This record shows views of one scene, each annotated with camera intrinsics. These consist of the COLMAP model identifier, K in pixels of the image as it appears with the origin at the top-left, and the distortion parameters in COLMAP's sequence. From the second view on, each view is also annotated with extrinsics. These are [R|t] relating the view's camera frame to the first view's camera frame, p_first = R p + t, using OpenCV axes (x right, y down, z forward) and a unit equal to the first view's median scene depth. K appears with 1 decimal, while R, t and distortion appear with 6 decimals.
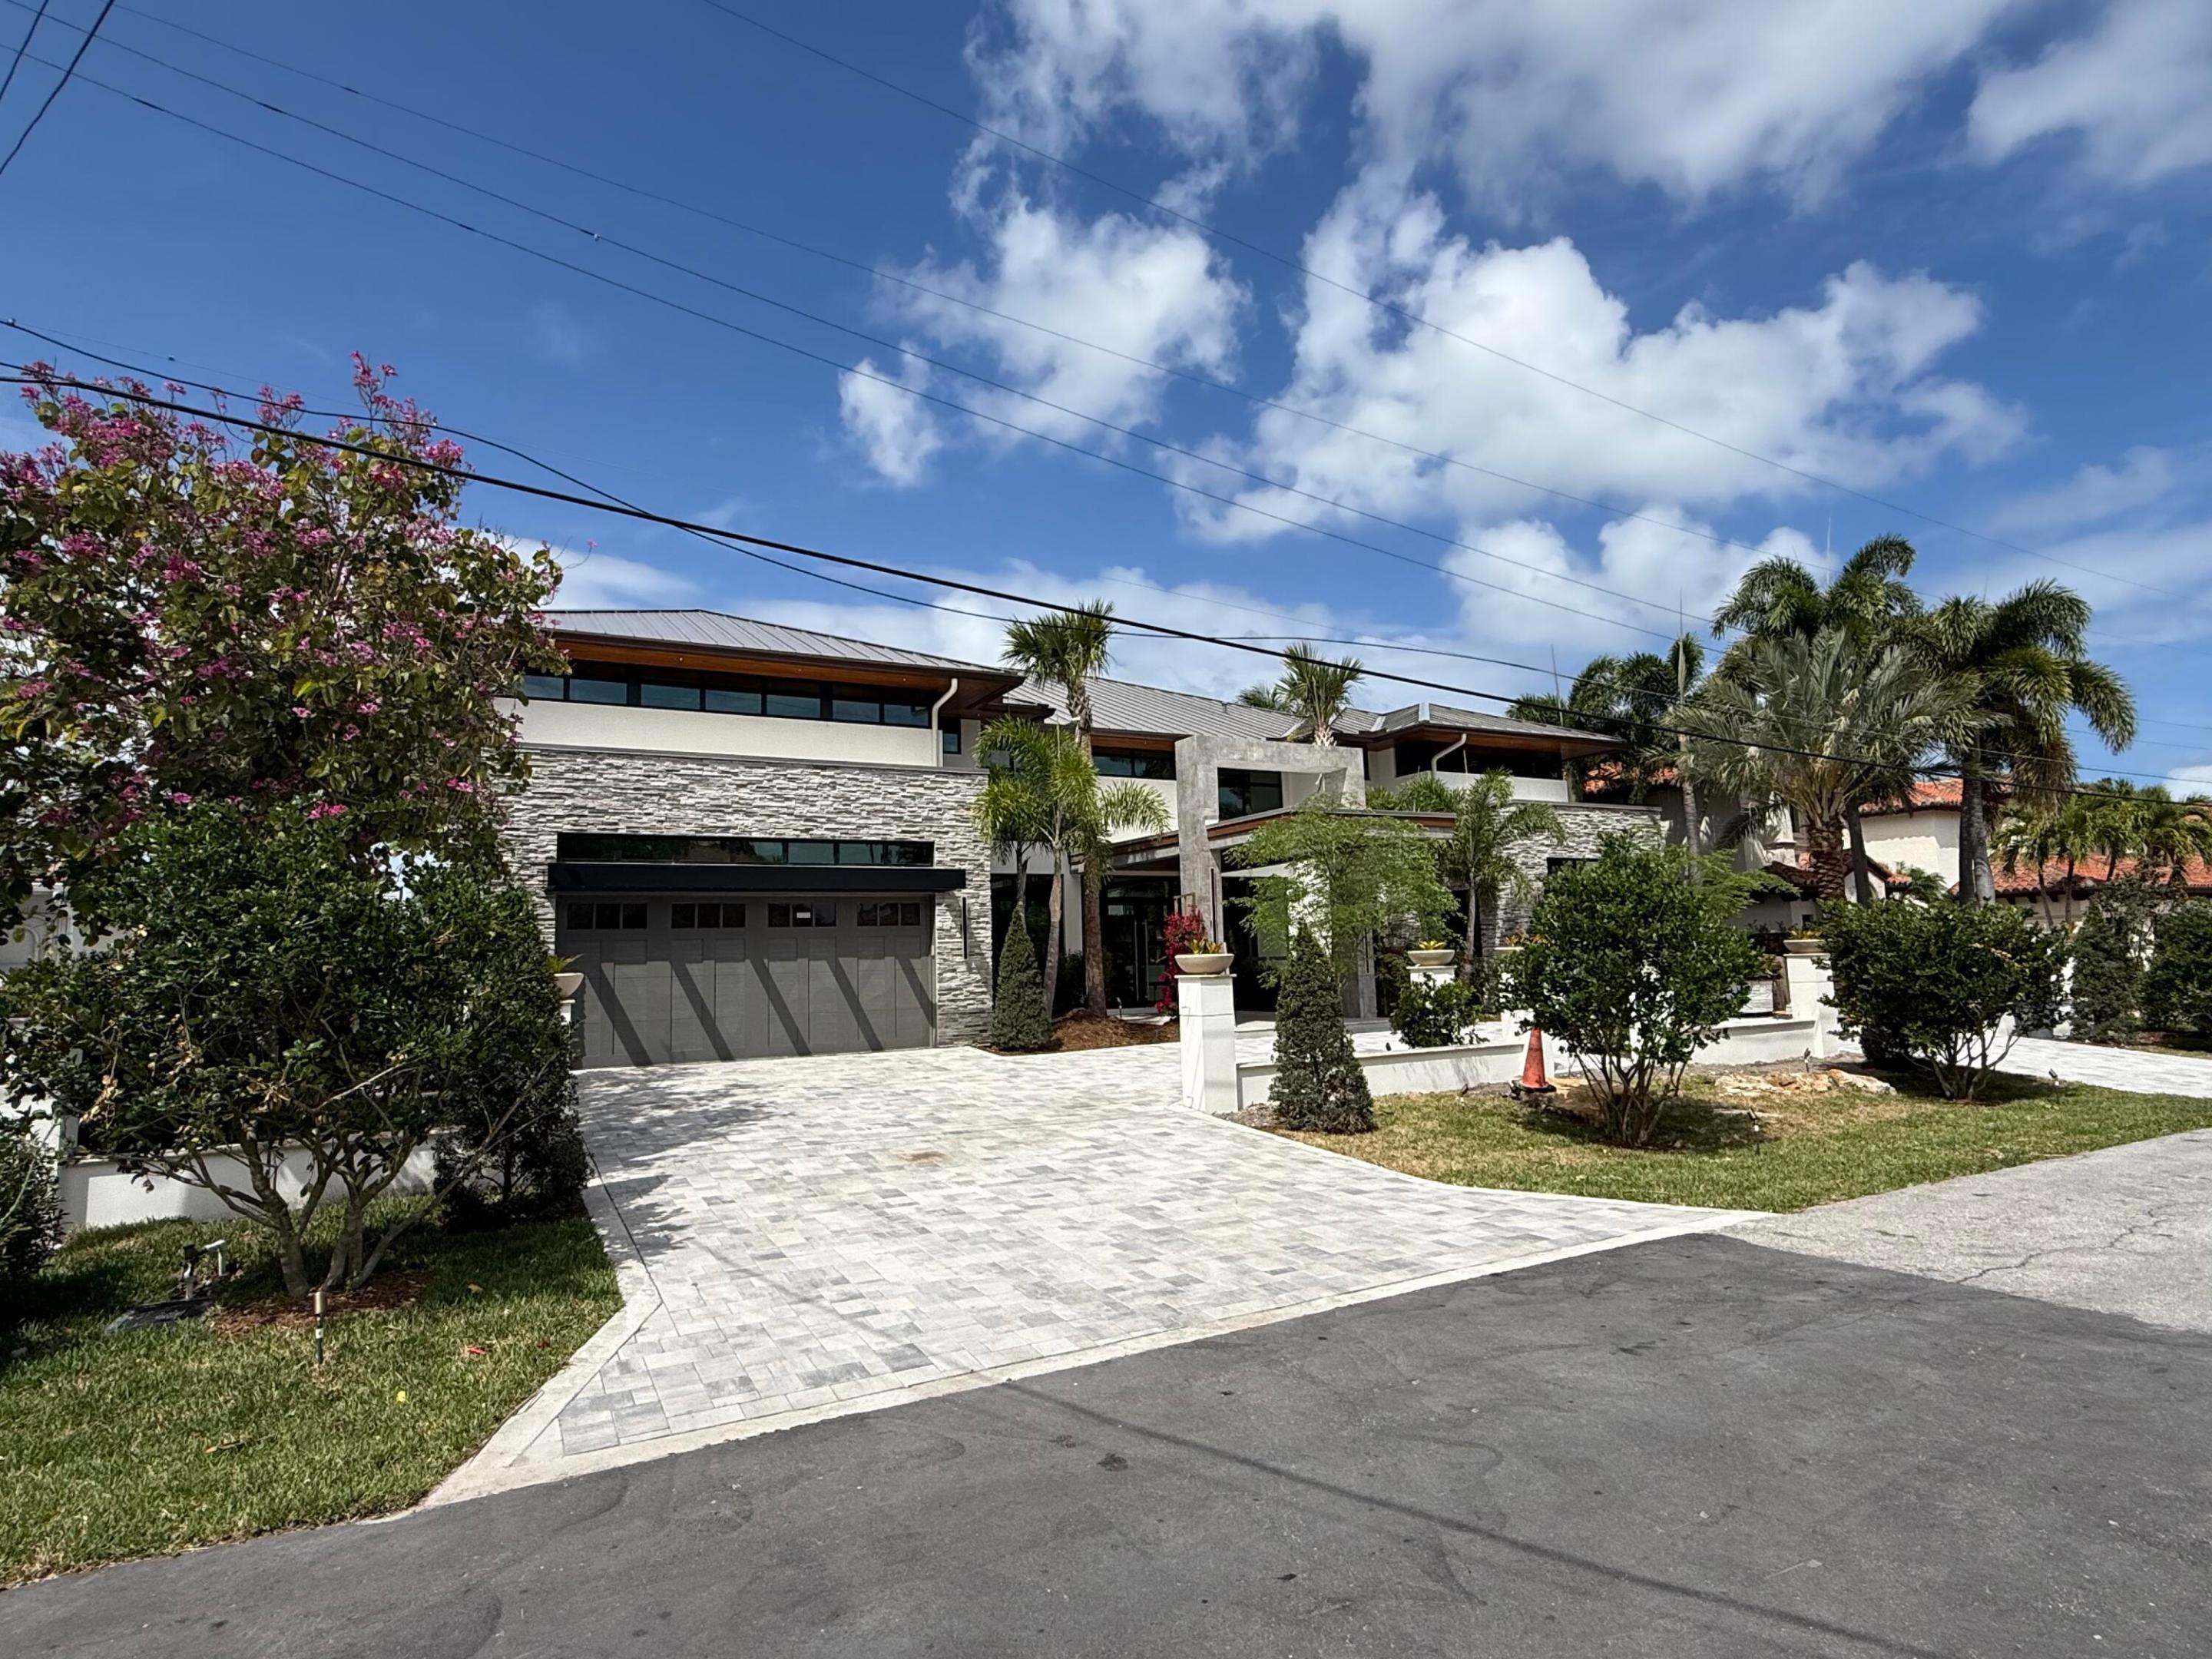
lens RADIAL K [[1139.1, 0, 1103.2], [0, 1139.1, 788.0], [0, 0, 1]] dist [-0.001935, 0.001162]
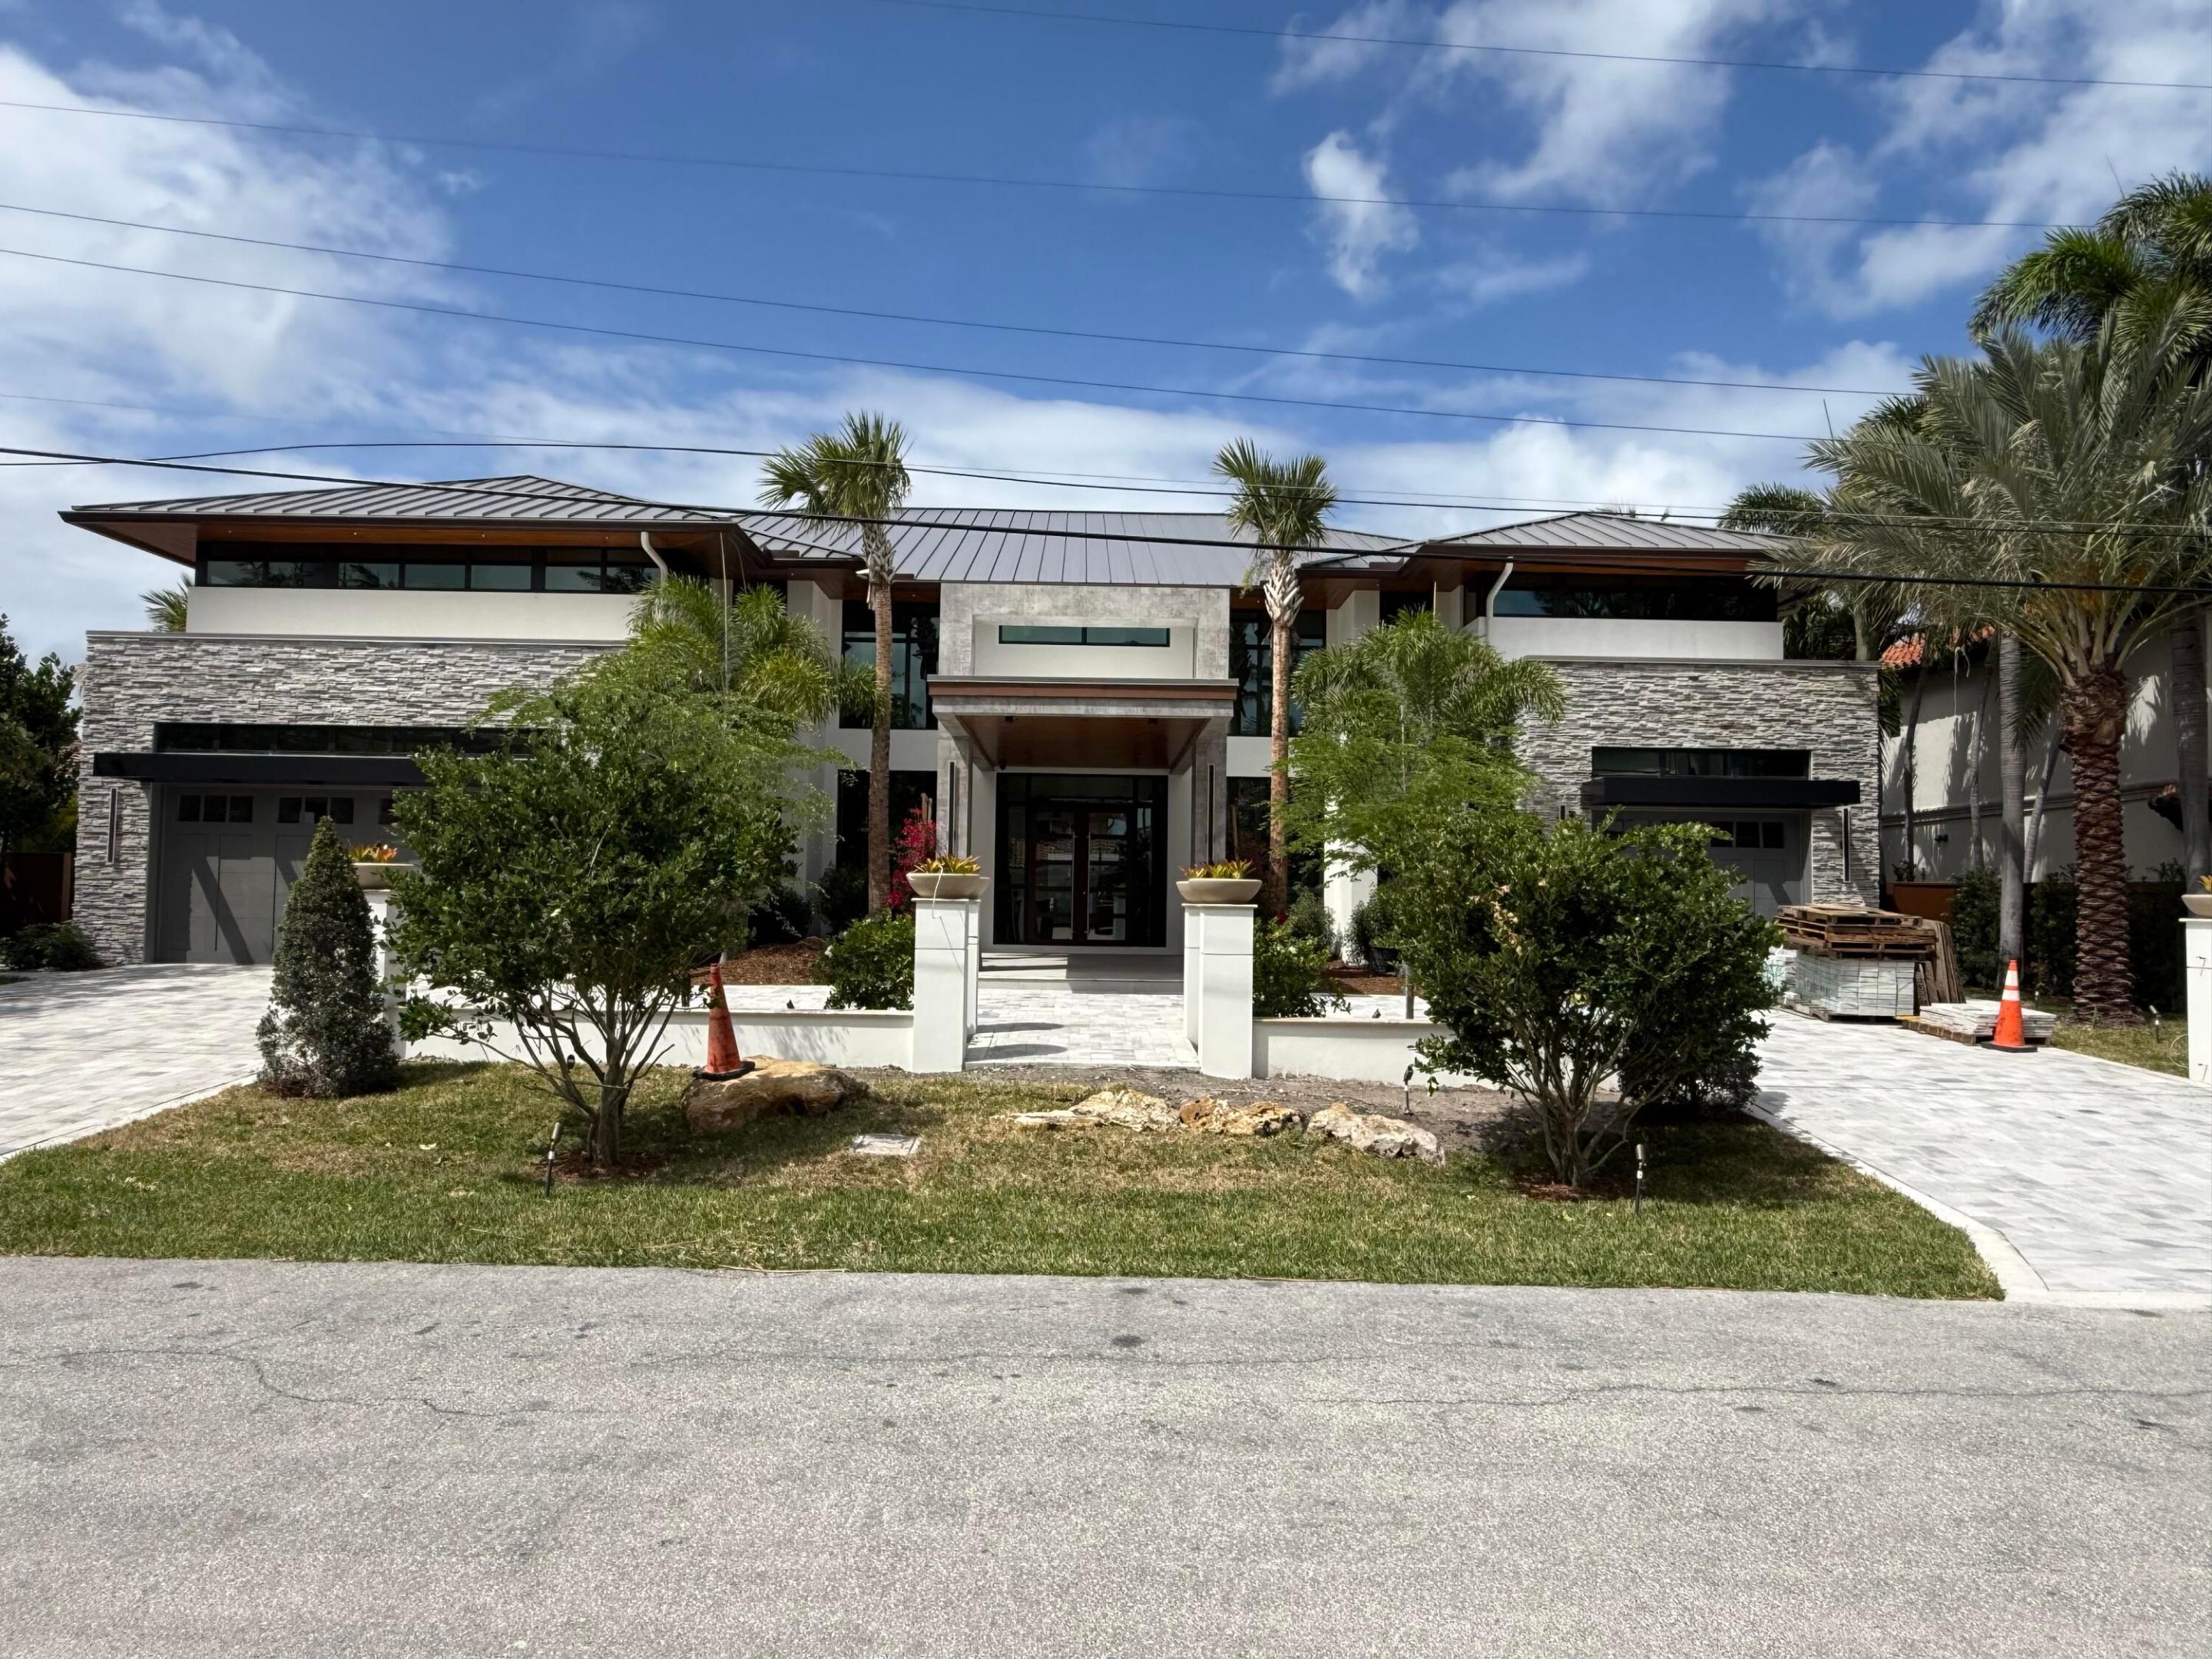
lens RADIAL K [[1392.8, 0, 1135.4], [0, 1392.8, 771.2], [0, 0, 1]] dist [-0.002167, 0.002386]
pose [[0.892252, 0.002232, -0.451532, 0.702026], [0.028659, 0.997692, 0.061565, 0.027102], [0.450627, -0.067872, 0.890128, 0.269676]]
